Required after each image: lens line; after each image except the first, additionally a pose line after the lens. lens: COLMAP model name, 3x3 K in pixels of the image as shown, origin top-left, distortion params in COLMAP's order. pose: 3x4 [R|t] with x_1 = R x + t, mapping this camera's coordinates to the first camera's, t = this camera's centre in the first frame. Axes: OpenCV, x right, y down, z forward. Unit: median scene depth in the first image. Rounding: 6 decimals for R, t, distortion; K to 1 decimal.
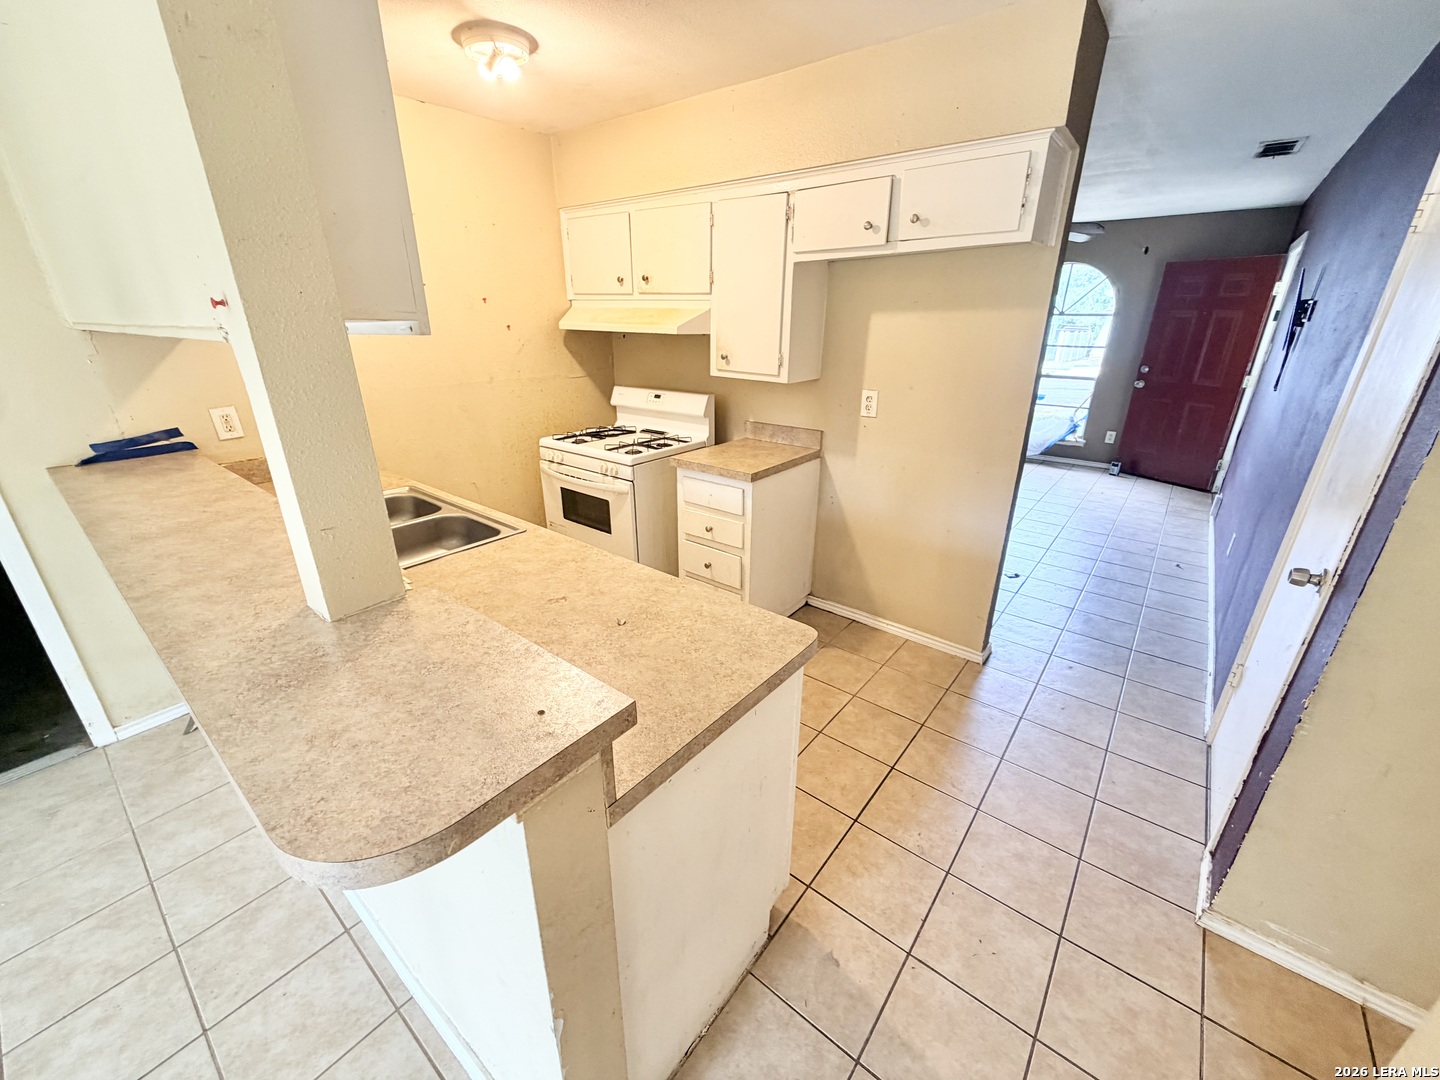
lens RADIAL K [[574.9, 0, 717.1], [0, 574.9, 541.2], [0, 0, 1]] dist [-0.000484, 0.000388]
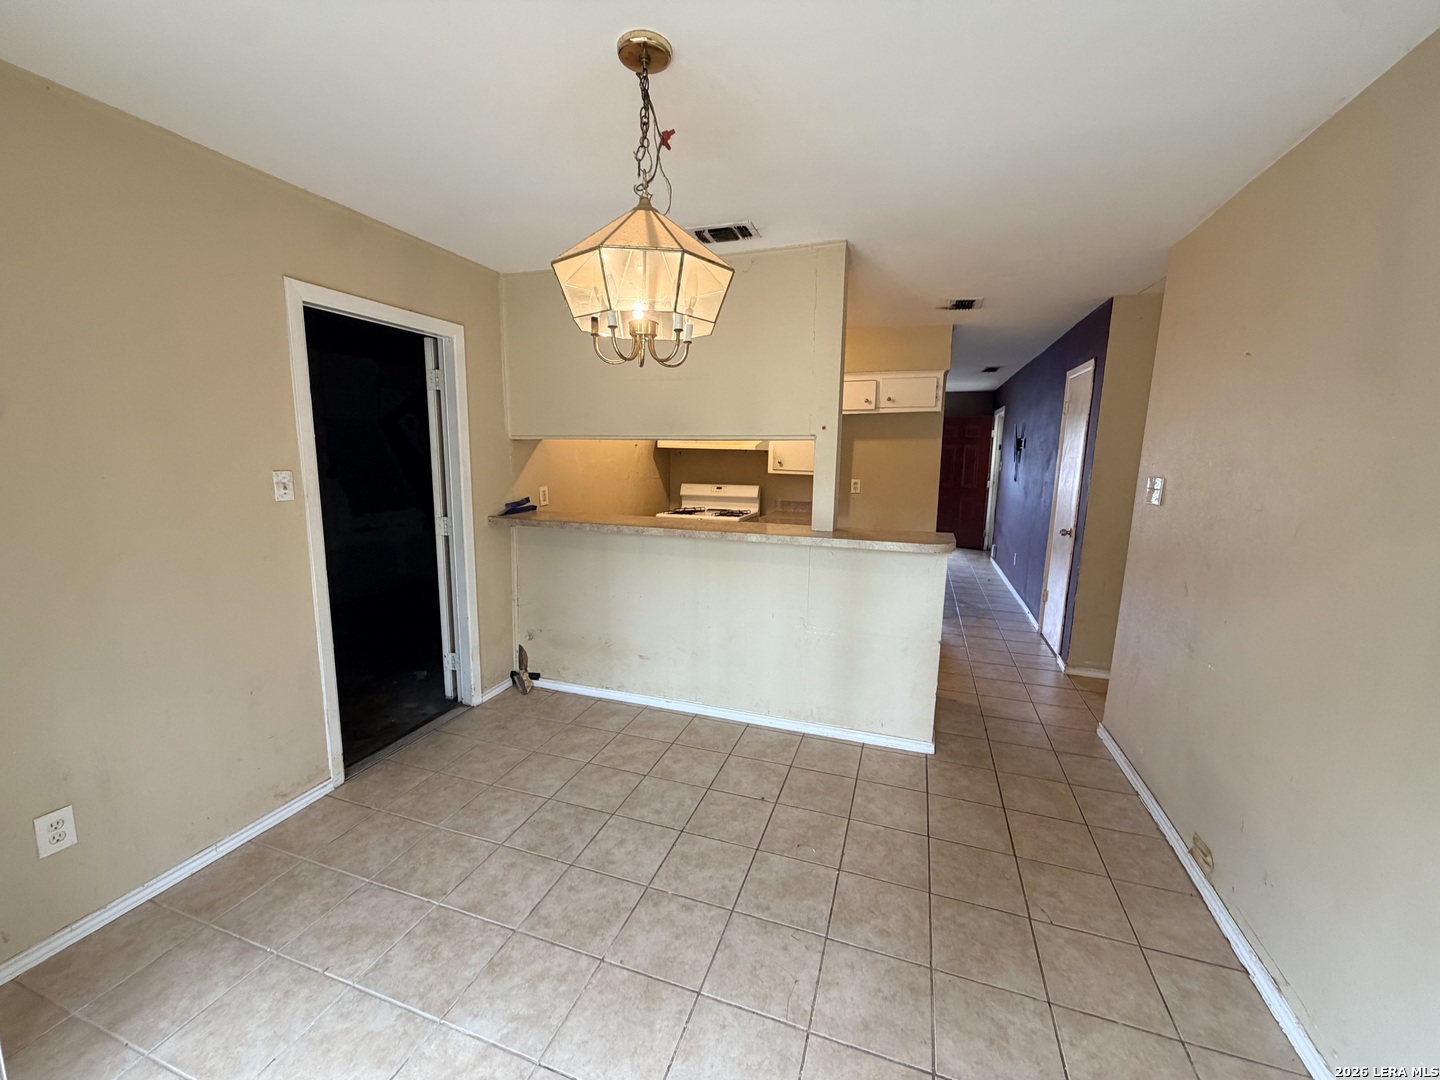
lens RADIAL K [[574.9, 0, 718.0], [0, 574.9, 540.5], [0, 0, 1]] dist [-0.000484, 0.000388]
pose [[0.941098, -0.041233, 0.335611, -0.758740], [0.112949, 0.973860, -0.197077, 0.239468], [-0.318712, 0.223375, 0.921155, -0.513101]]
